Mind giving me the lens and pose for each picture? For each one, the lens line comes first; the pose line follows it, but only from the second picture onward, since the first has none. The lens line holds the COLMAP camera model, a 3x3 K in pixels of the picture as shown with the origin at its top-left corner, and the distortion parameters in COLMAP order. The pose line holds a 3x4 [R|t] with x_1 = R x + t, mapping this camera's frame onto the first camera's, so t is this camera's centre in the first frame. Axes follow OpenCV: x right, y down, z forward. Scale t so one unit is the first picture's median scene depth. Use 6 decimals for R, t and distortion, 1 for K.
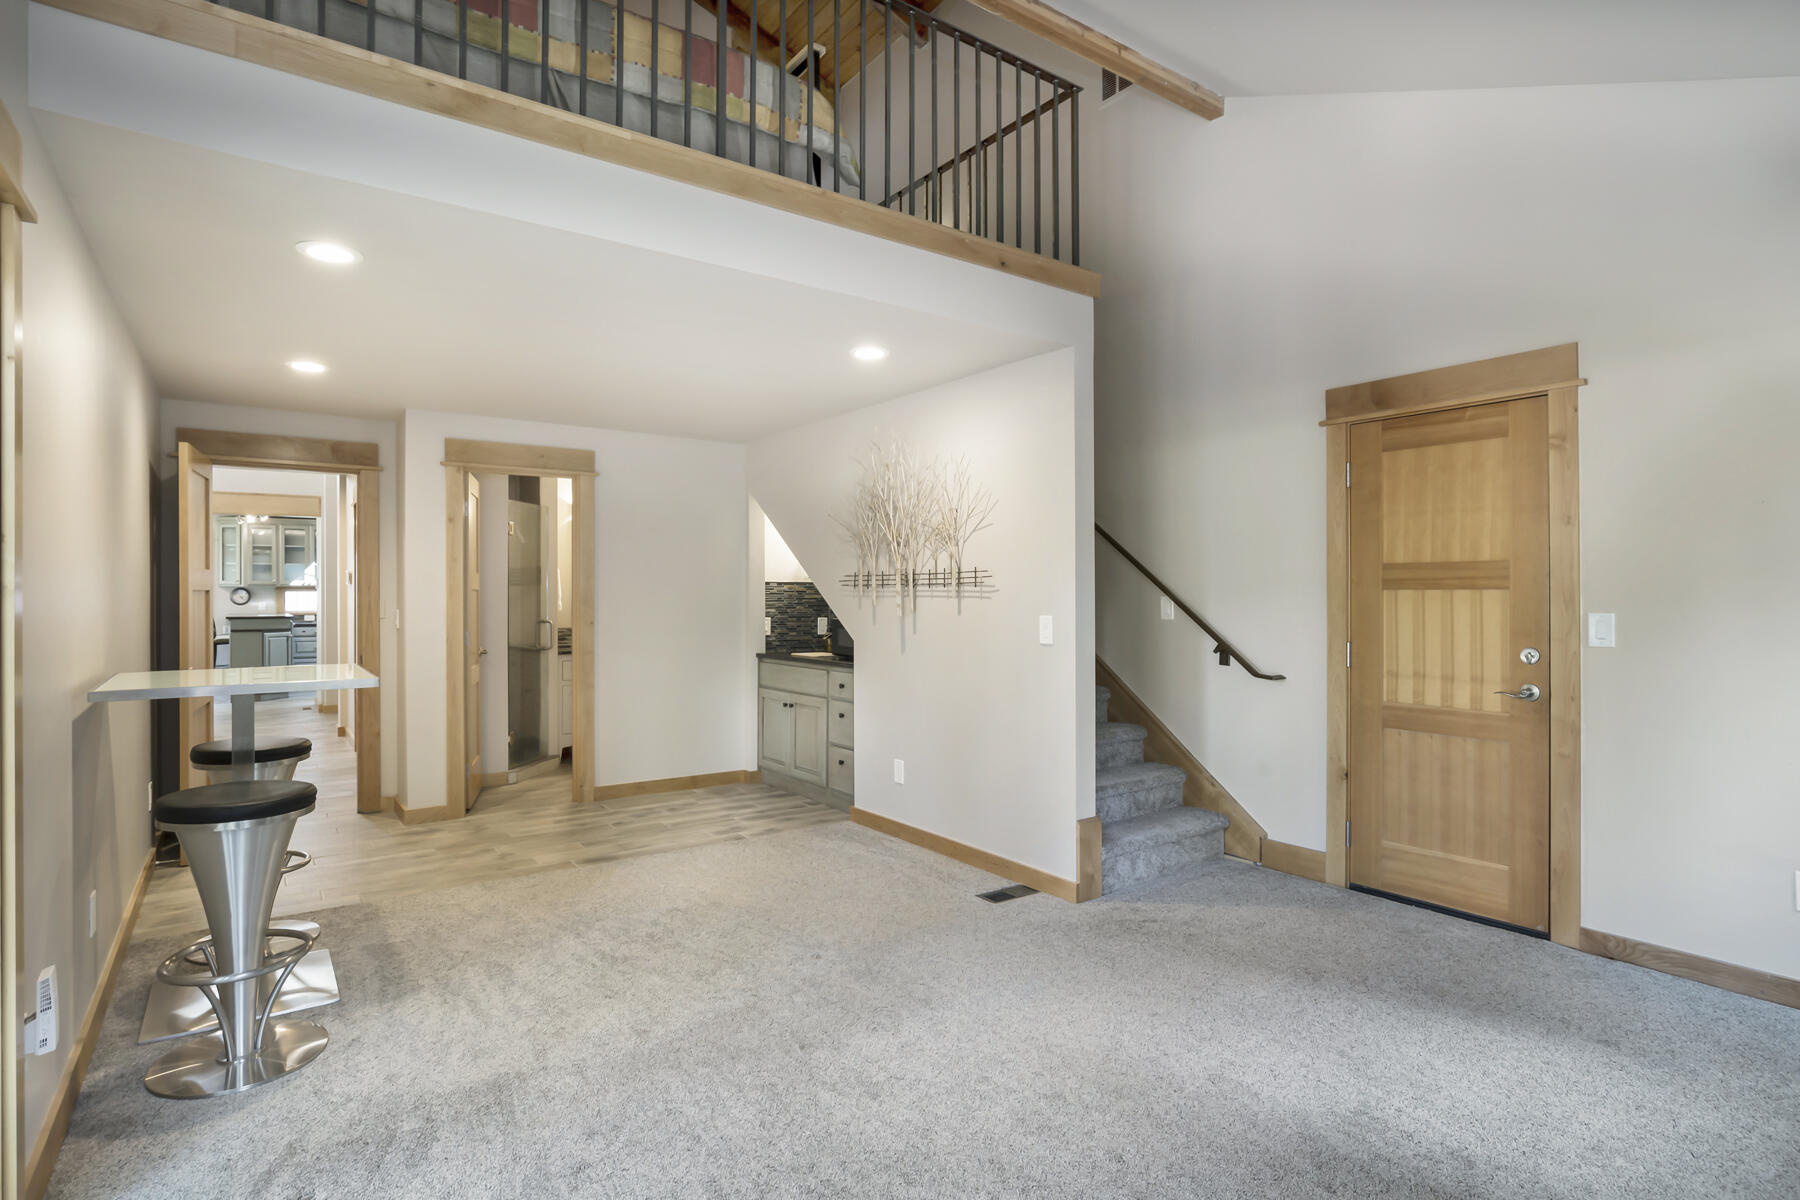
lens RADIAL K [[907.5, 0, 892.2], [0, 907.5, 590.1], [0, 0, 1]] dist [-0.019376, 0.006905]
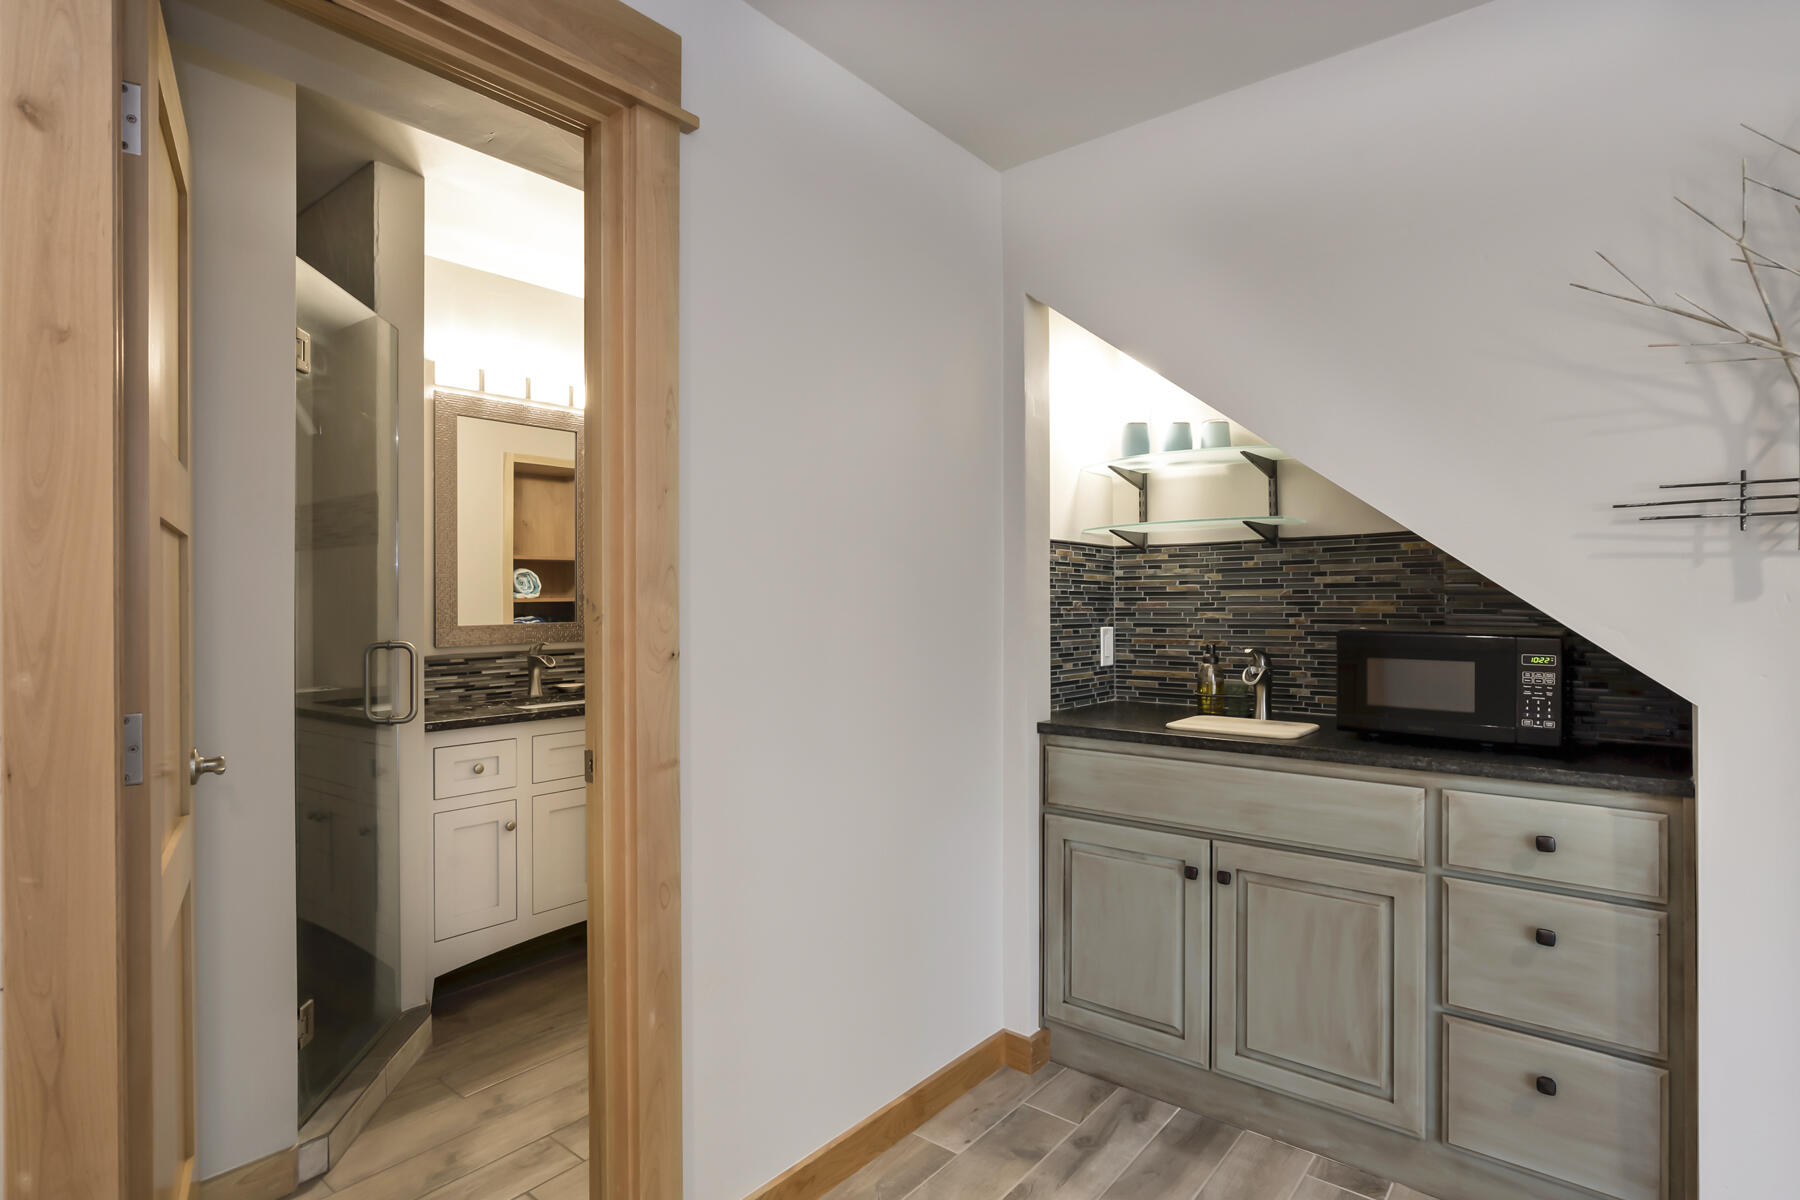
lens RADIAL K [[907.5, 0, 904.0], [0, 907.5, 596.4], [0, 0, 1]] dist [-0.019376, 0.006905]
pose [[0.966745, -0.000537, 0.255742, -0.301733], [0.000771, 0.999999, -0.000812, 0.017351], [-0.255742, 0.000982, 0.966745, 0.650411]]
